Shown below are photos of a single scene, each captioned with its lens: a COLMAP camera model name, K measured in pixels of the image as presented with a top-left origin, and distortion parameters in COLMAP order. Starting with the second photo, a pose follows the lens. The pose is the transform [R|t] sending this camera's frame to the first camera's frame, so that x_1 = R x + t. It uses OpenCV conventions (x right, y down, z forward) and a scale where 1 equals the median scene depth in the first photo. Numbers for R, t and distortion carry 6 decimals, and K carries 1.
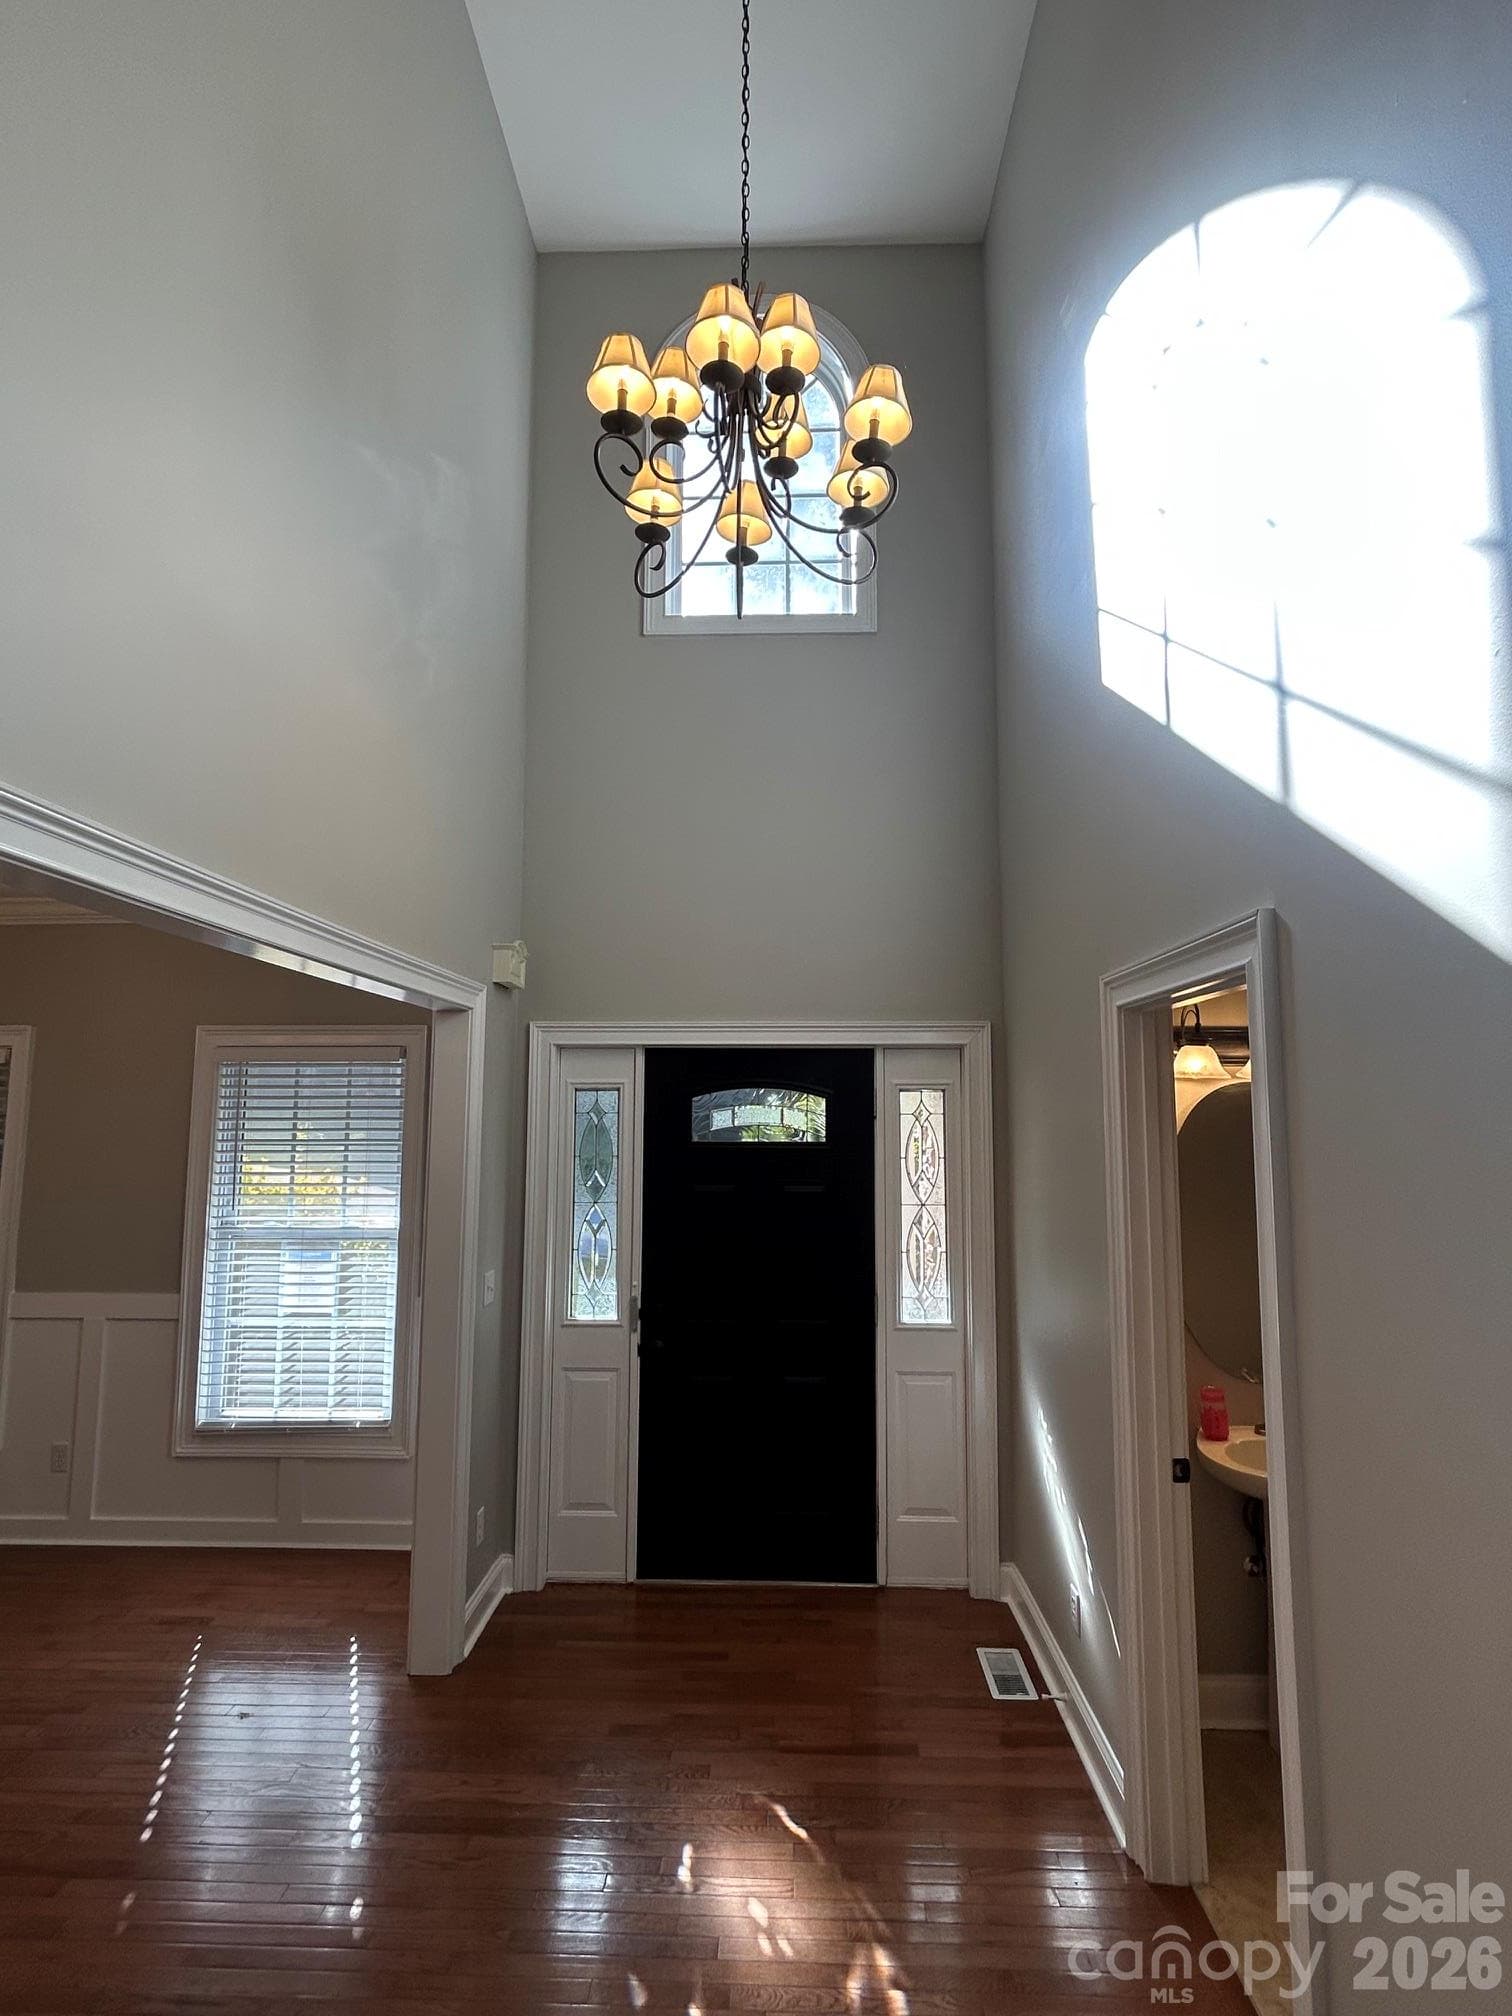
lens RADIAL K [[935.8, 0, 759.5], [0, 935.8, 1035.5], [0, 0, 1]] dist [-0.013170, -0.000022]
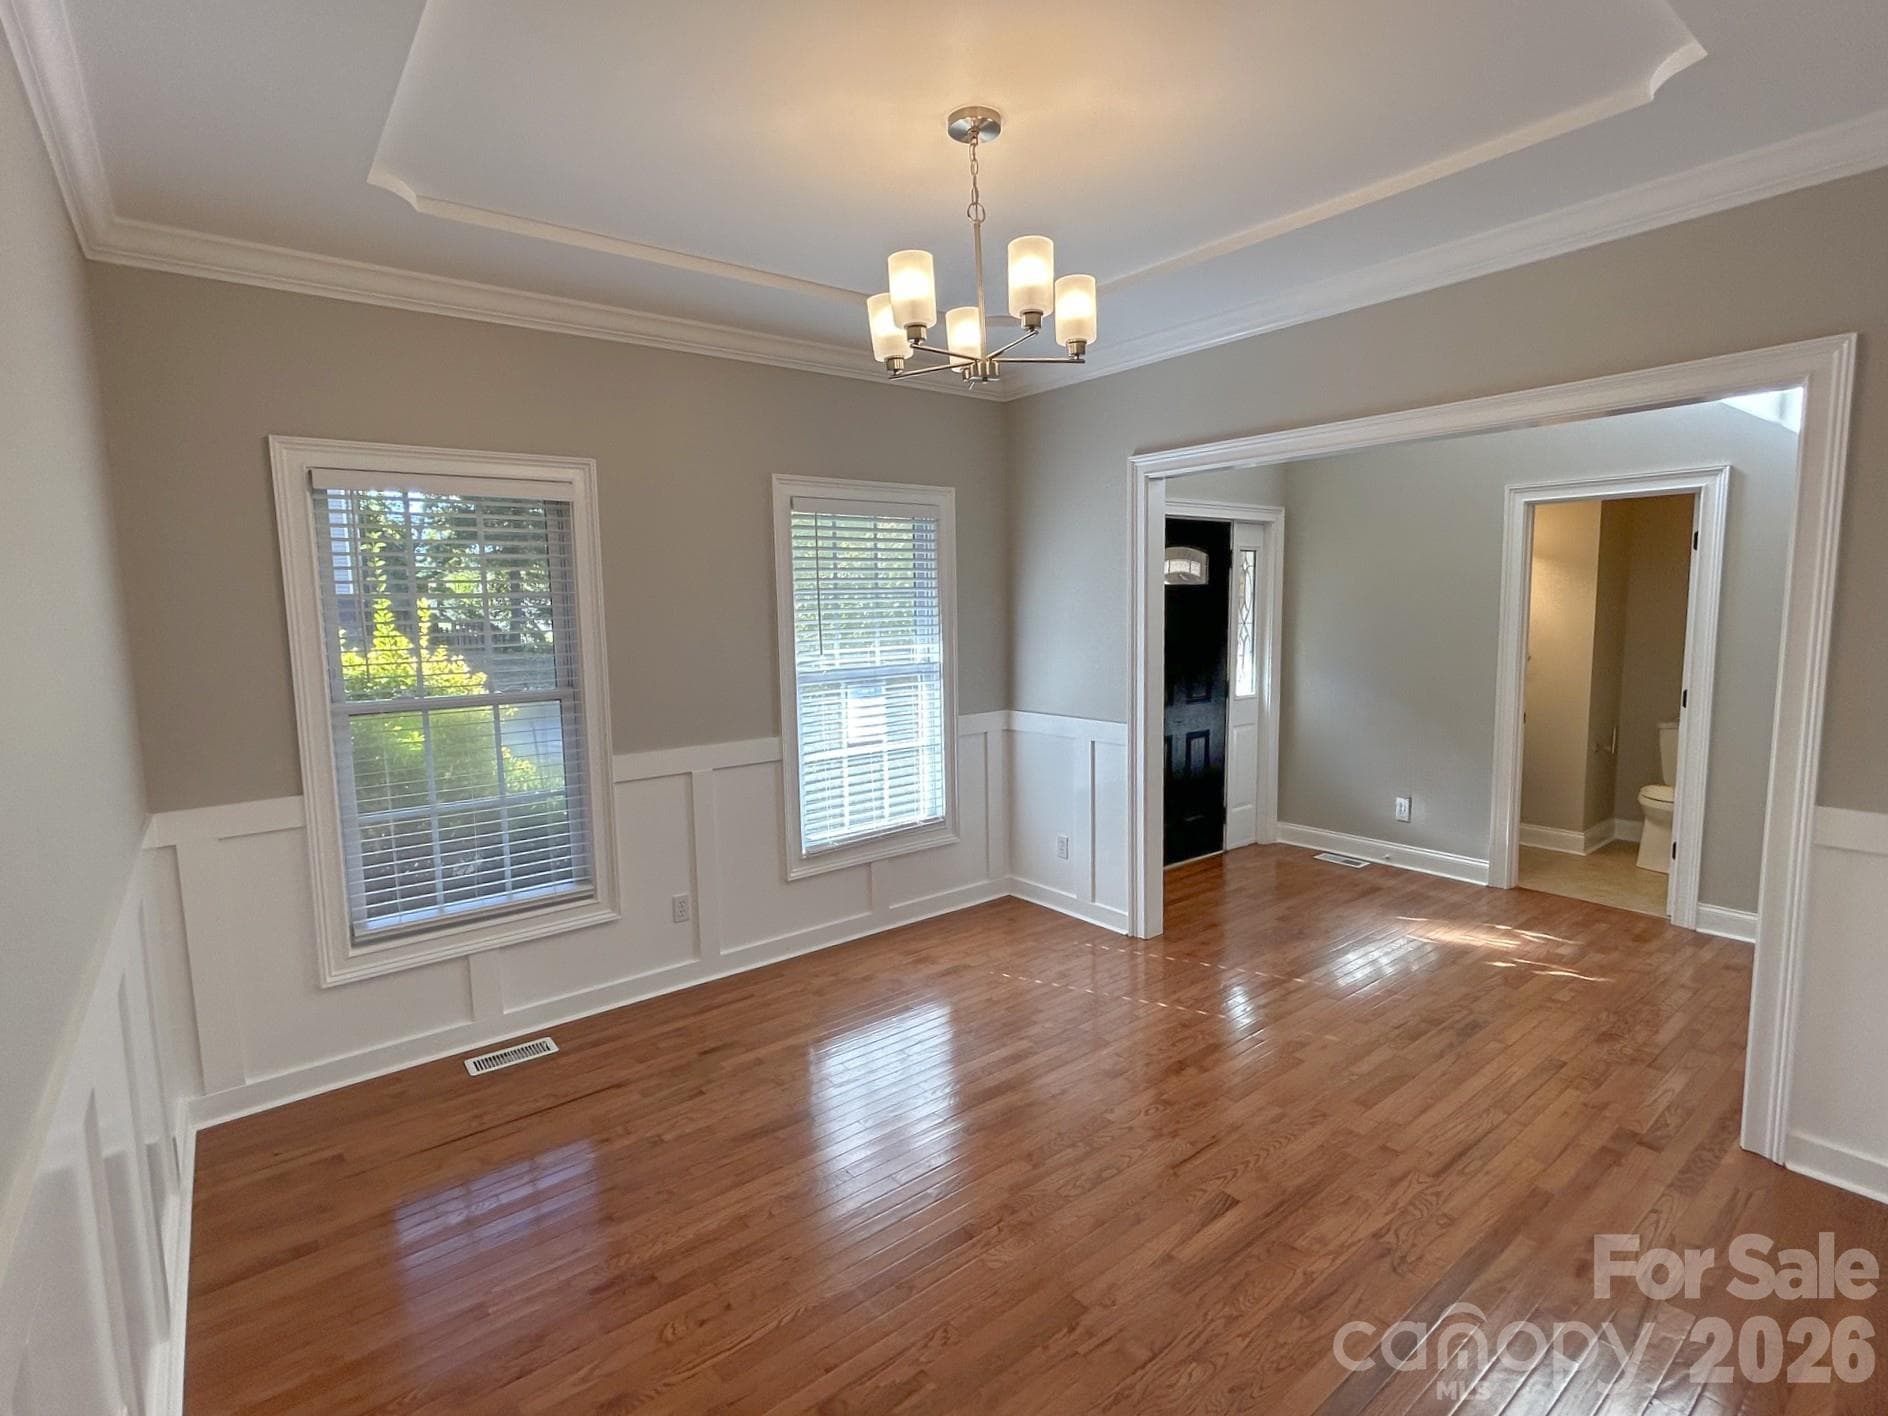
lens RADIAL K [[901.2, 0, 944.0], [0, 901.2, 708.0], [0, 0, 1]] dist [0.055079, 0.000137]
pose [[0.776905, -0.091531, 0.622929, -1.114803], [-0.041199, 0.979866, 0.195360, 0.037975], [-0.628268, -0.177440, 0.757492, 0.114349]]
